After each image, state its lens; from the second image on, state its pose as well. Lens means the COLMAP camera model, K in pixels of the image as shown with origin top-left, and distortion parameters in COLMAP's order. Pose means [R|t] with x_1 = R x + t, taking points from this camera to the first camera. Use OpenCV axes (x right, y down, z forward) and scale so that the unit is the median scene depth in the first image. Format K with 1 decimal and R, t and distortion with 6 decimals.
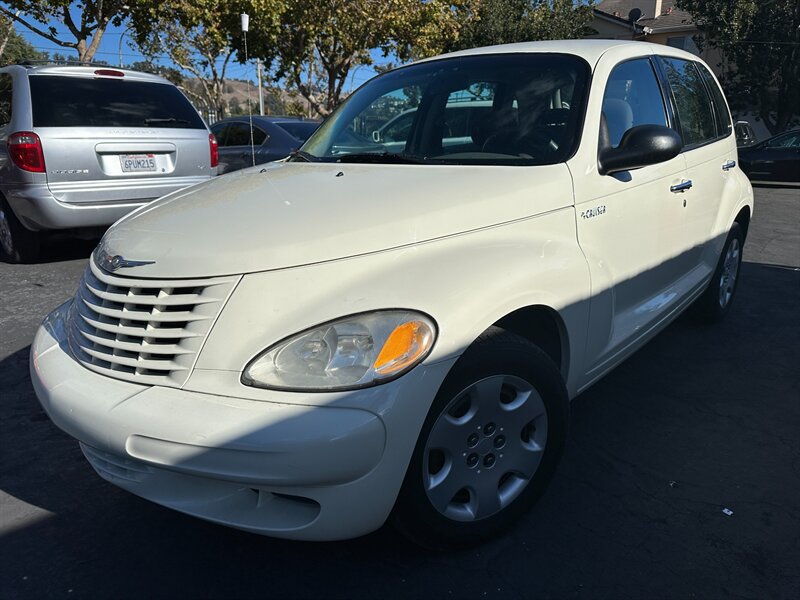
lens RADIAL K [[571.0, 0, 399.4], [0, 571.0, 296.8], [0, 0, 1]] dist [0.019663, -0.013888]
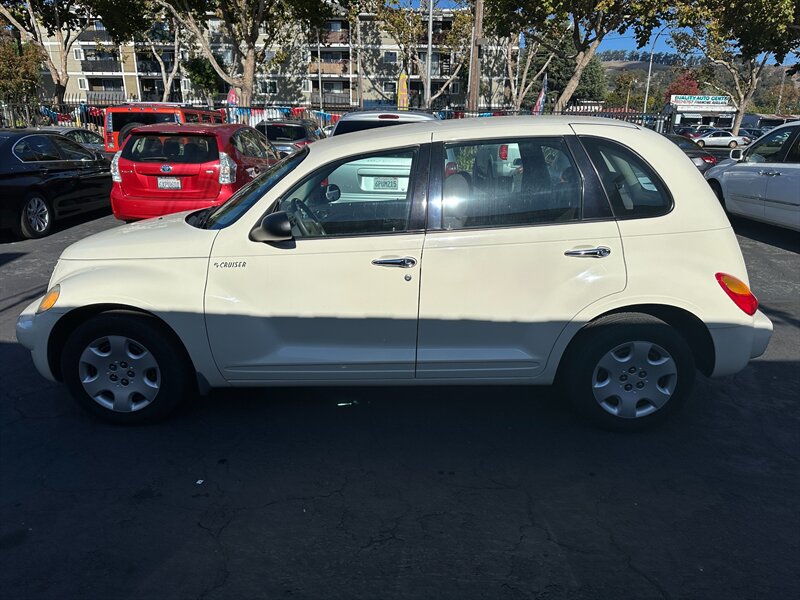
lens RADIAL K [[583.4, 0, 383.7], [0, 583.4, 298.7], [0, 0, 1]] dist [0.020850, -0.024684]
pose [[0.637661, 0.219032, -0.738522, 0.626950], [-0.215649, 0.971147, 0.101826, -0.109591], [0.739516, 0.094331, 0.666496, 0.107488]]
